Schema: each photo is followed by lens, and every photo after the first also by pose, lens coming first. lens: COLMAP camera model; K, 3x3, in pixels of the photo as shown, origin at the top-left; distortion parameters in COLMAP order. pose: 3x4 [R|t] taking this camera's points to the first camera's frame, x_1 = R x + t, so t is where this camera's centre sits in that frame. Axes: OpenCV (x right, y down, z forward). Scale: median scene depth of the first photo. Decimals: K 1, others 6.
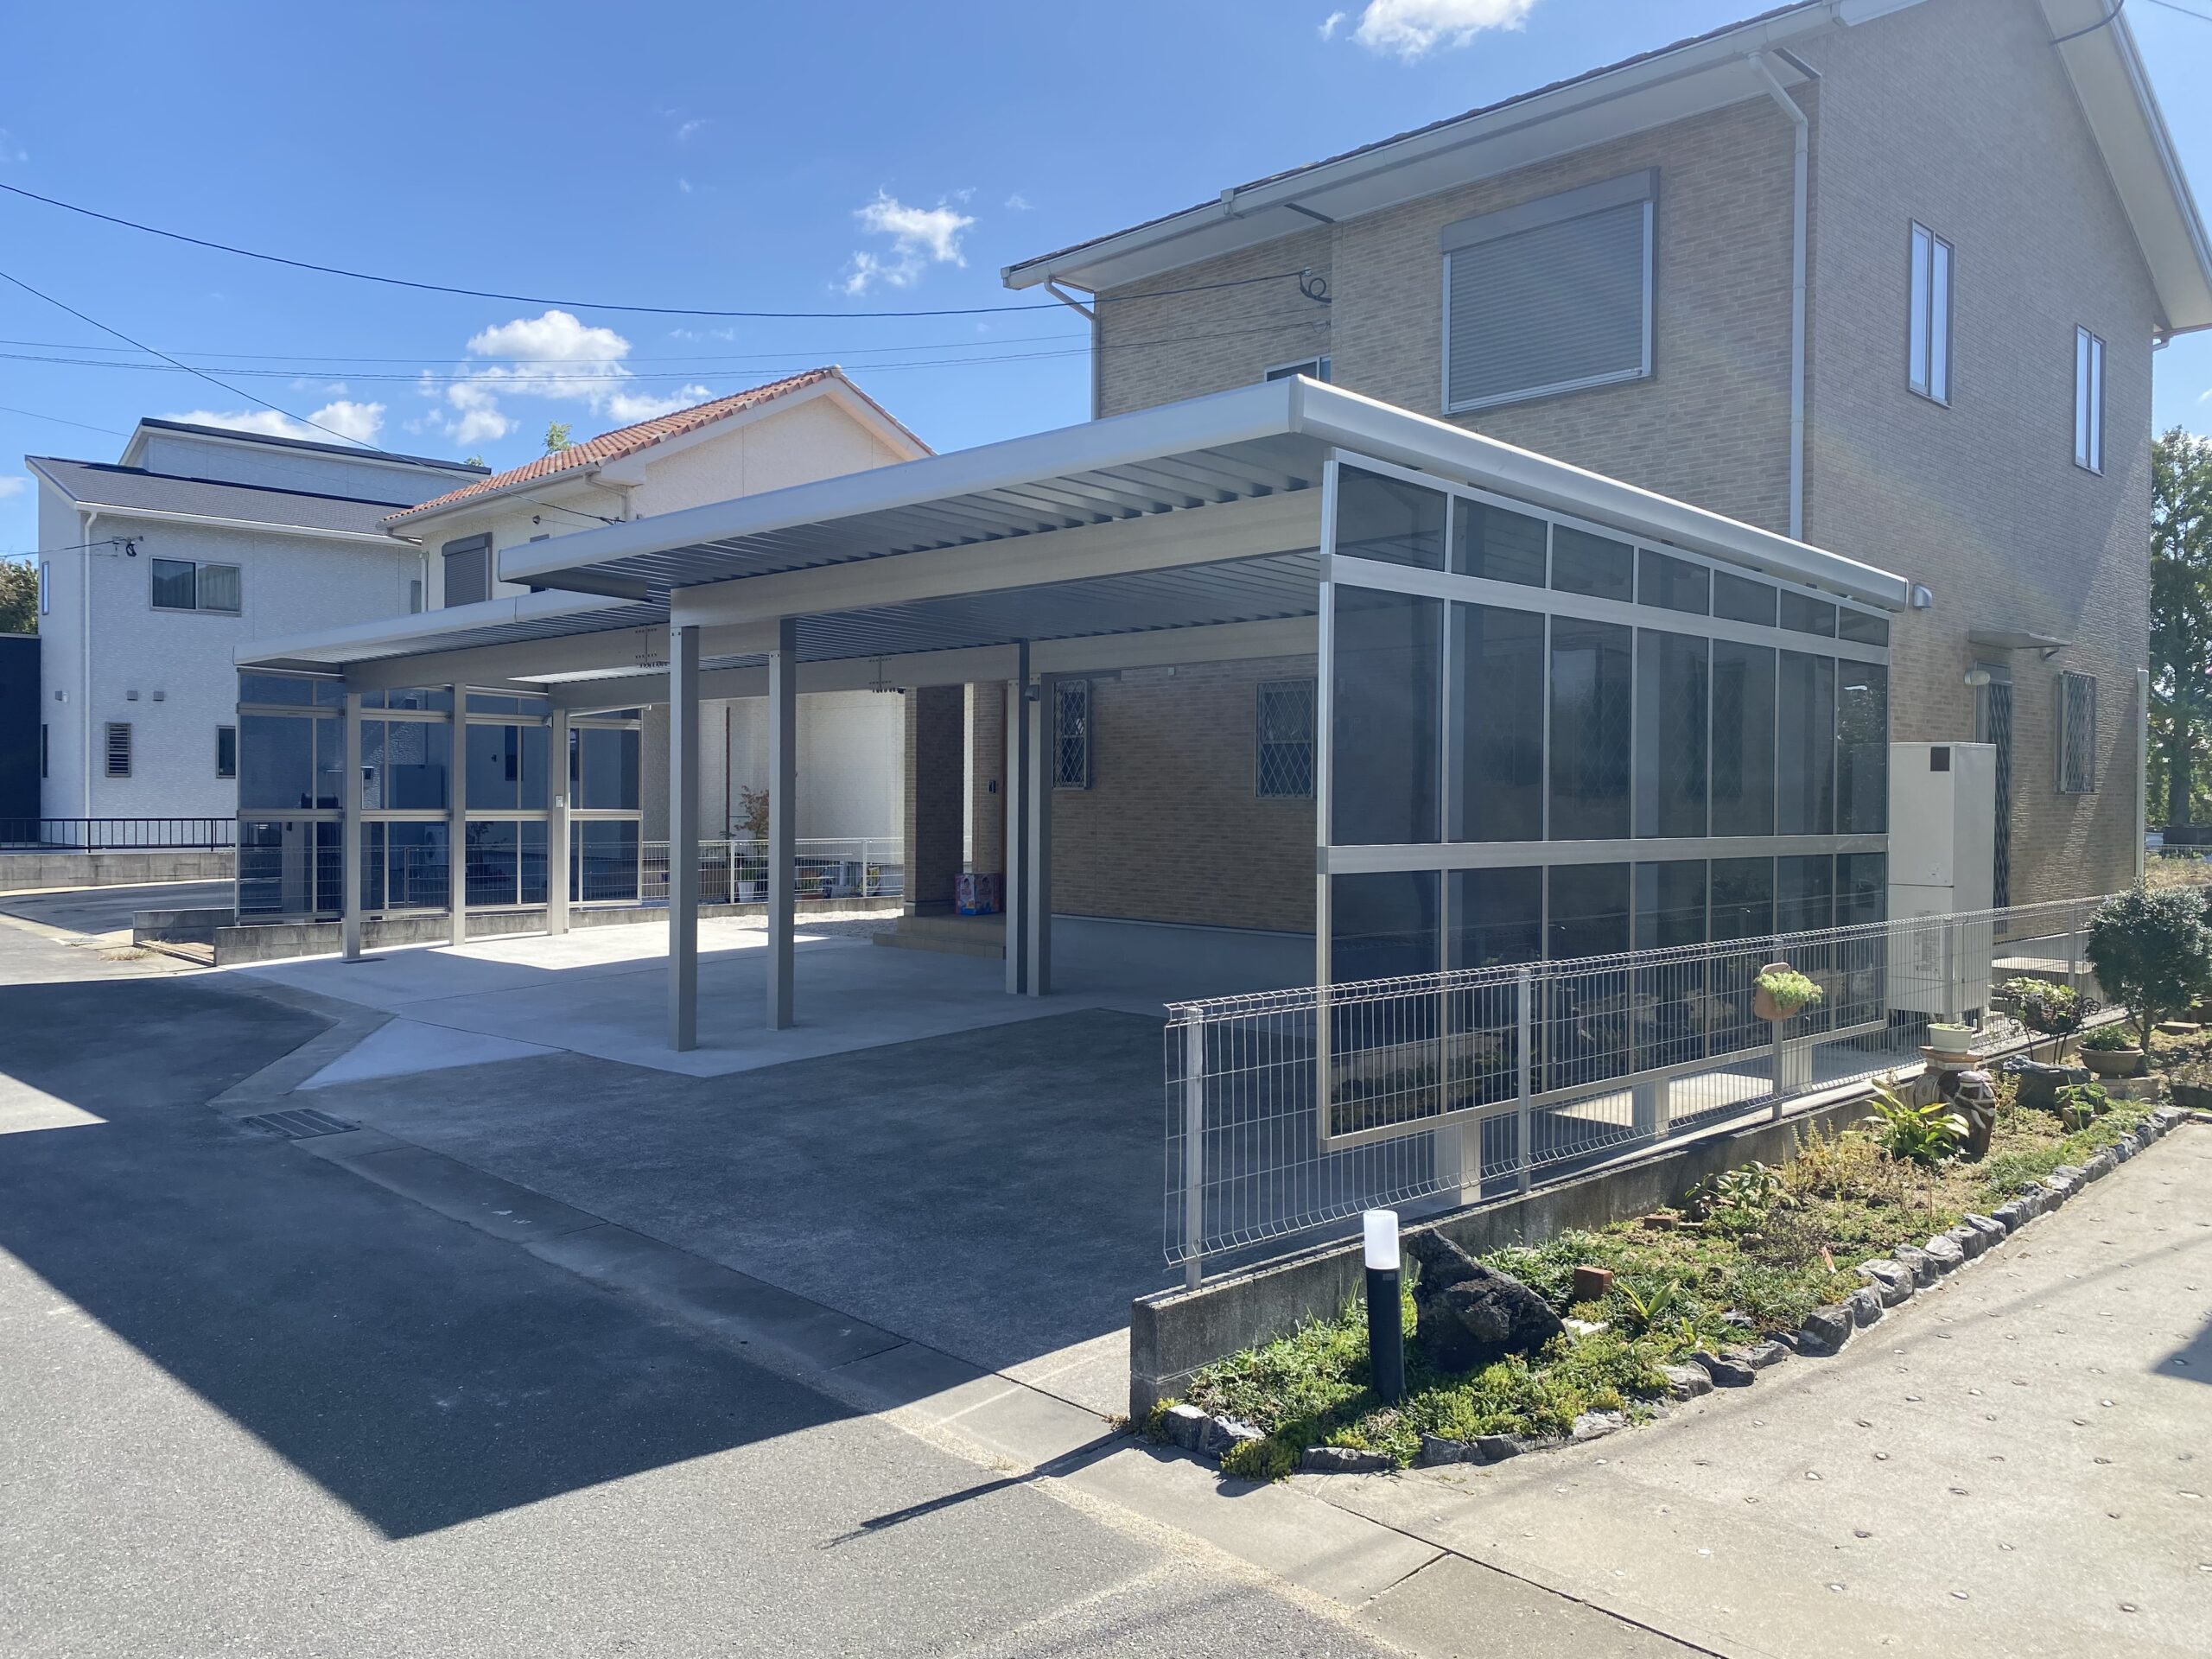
lens RADIAL K [[1677.8, 0, 1109.7], [0, 1677.8, 828.7], [0, 0, 1]] dist [0.033464, -0.035801]
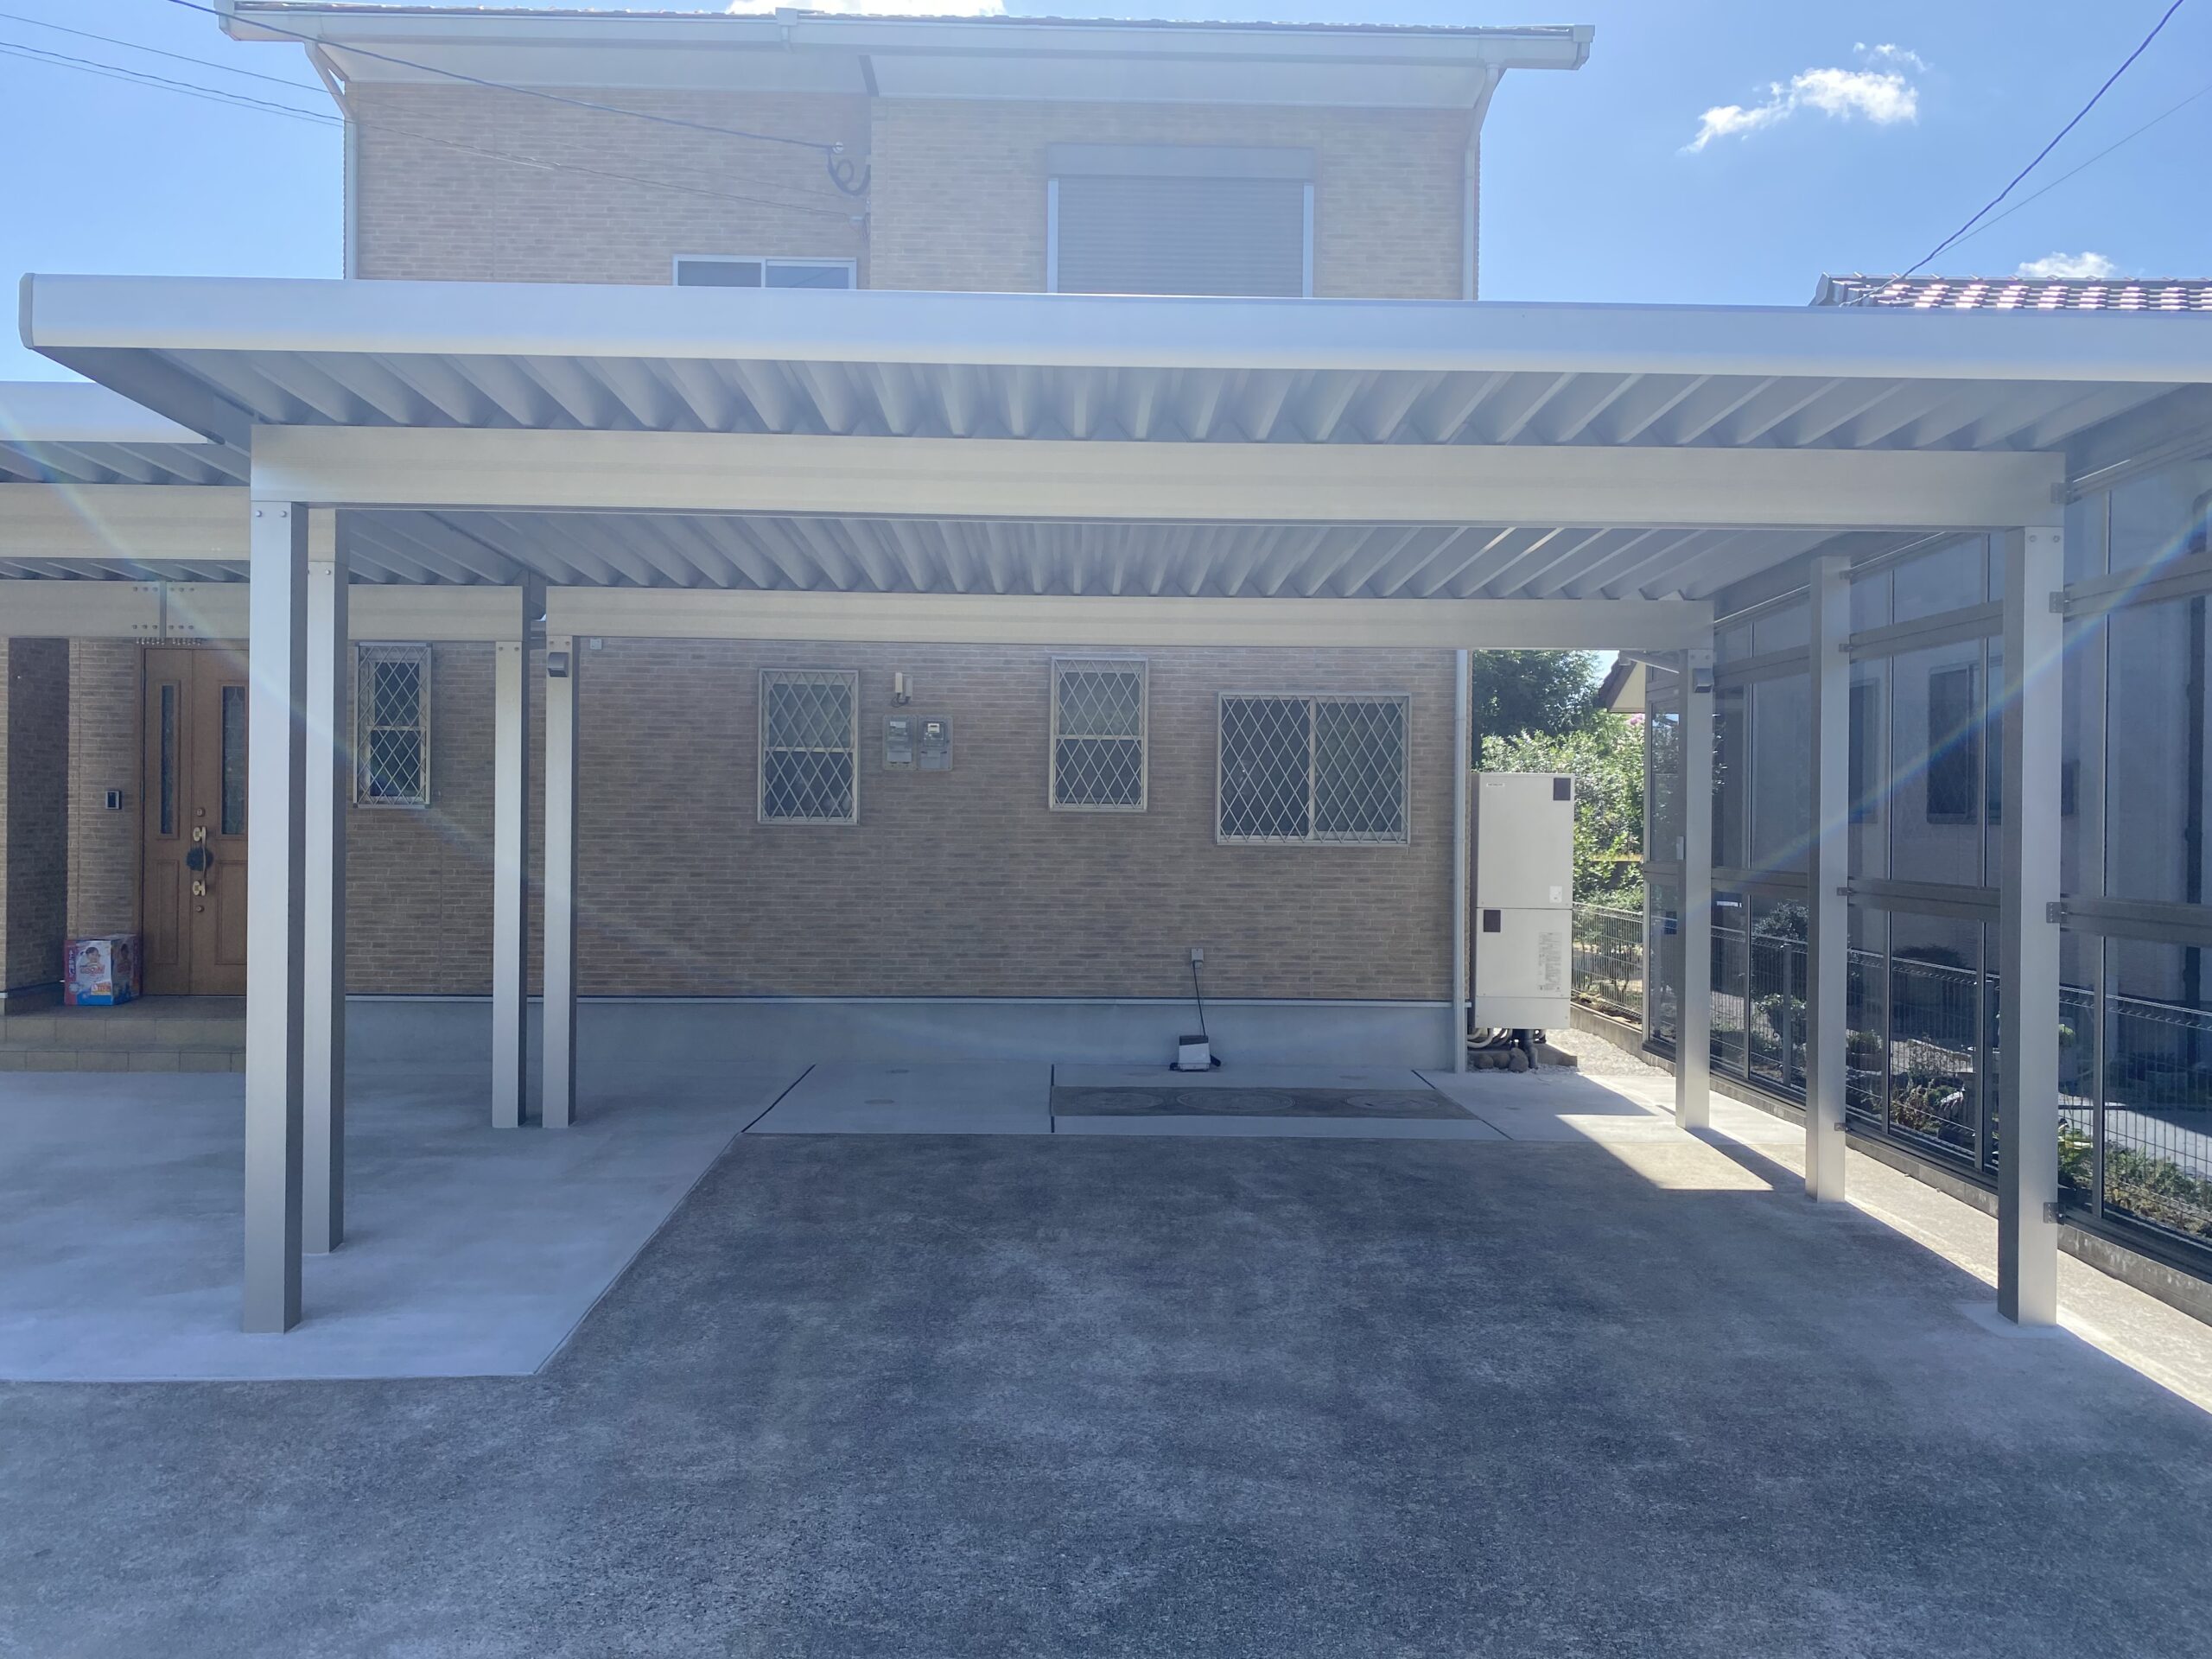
lens RADIAL K [[1677.8, 0, 1102.1], [0, 1677.8, 818.4], [0, 0, 1]] dist [0.033464, -0.035801]
pose [[0.687005, -0.000427, 0.726652, -0.444415], [0.008904, 0.999930, -0.007831, -0.015918], [-0.726598, 0.011851, 0.686961, 0.458271]]
